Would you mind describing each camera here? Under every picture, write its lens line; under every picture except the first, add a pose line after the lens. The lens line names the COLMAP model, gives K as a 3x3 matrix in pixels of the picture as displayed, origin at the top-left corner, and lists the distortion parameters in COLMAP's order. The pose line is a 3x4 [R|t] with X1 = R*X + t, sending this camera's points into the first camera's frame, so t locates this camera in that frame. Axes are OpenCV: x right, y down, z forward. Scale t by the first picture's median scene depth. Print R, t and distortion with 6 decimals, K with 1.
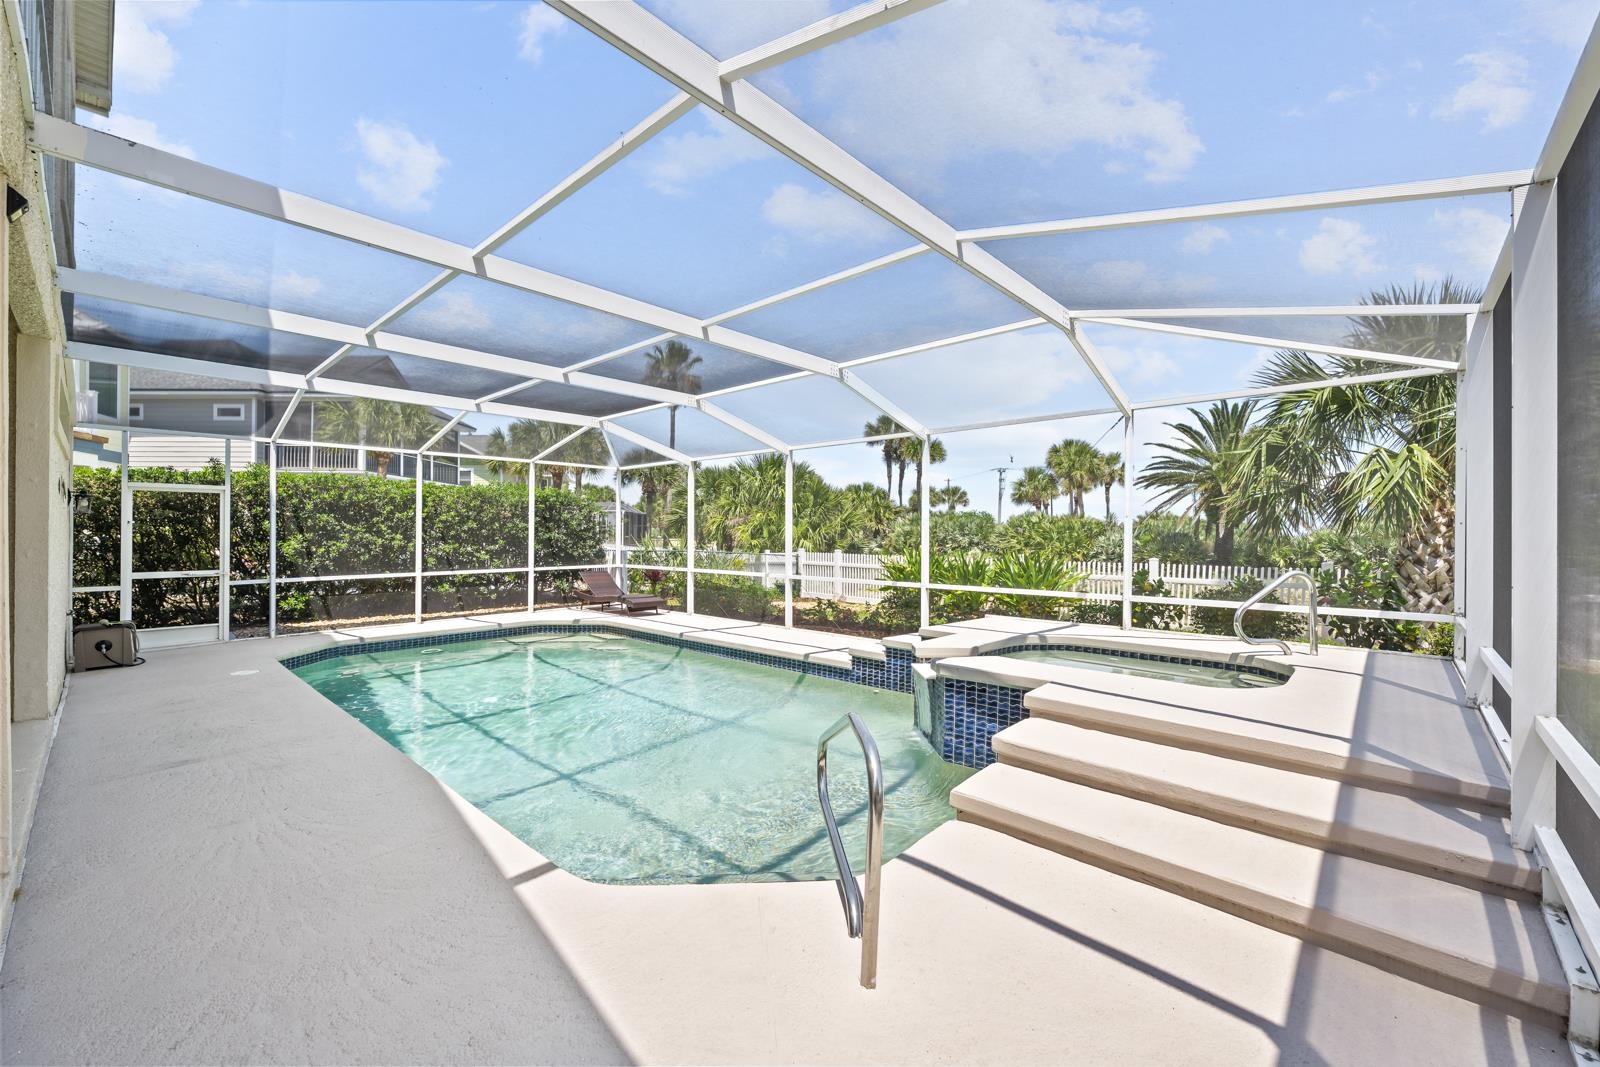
lens RADIAL K [[640.4, 0, 795.5], [0, 640.4, 536.0], [0, 0, 1]] dist [-0.002238, -0.000005]
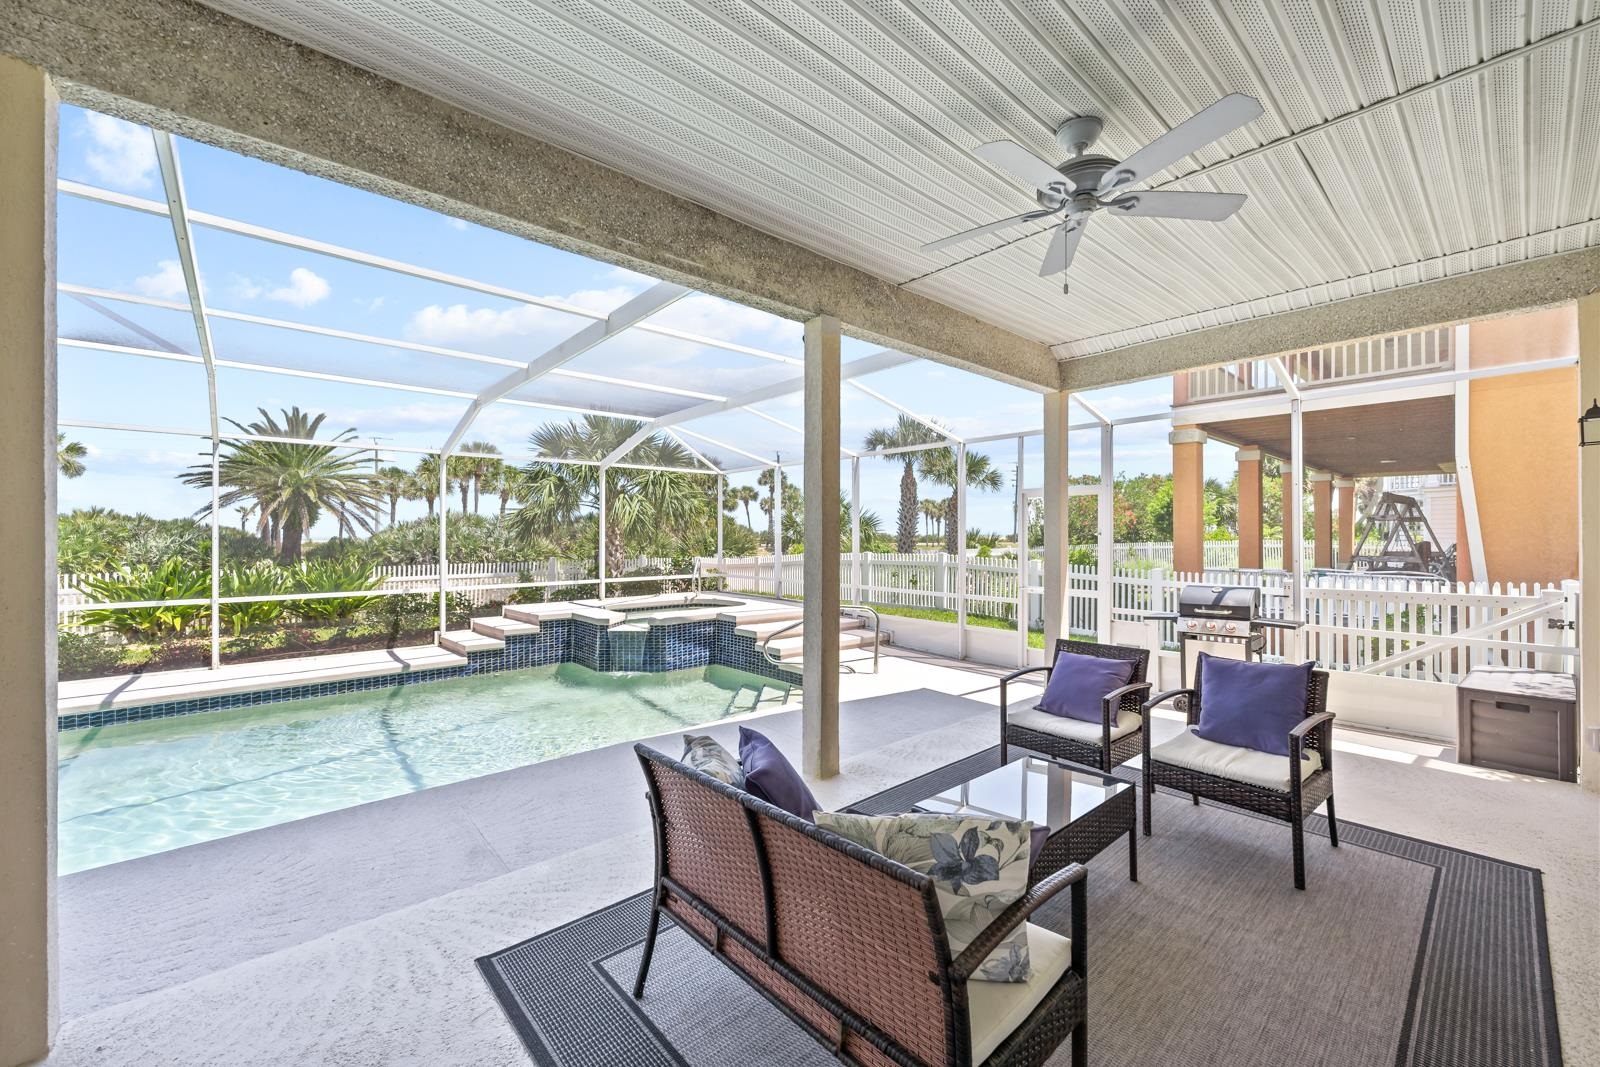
lens RADIAL K [[635.1, 0, 806.1], [0, 635.1, 534.0], [0, 0, 1]] dist [-0.003283, 0.000007]
pose [[0.083923, 0.000806, 0.996472, -1.010320], [0.002060, 0.999997, -0.000982, -0.026737], [-0.996470, 0.002136, 0.083921, 0.294134]]
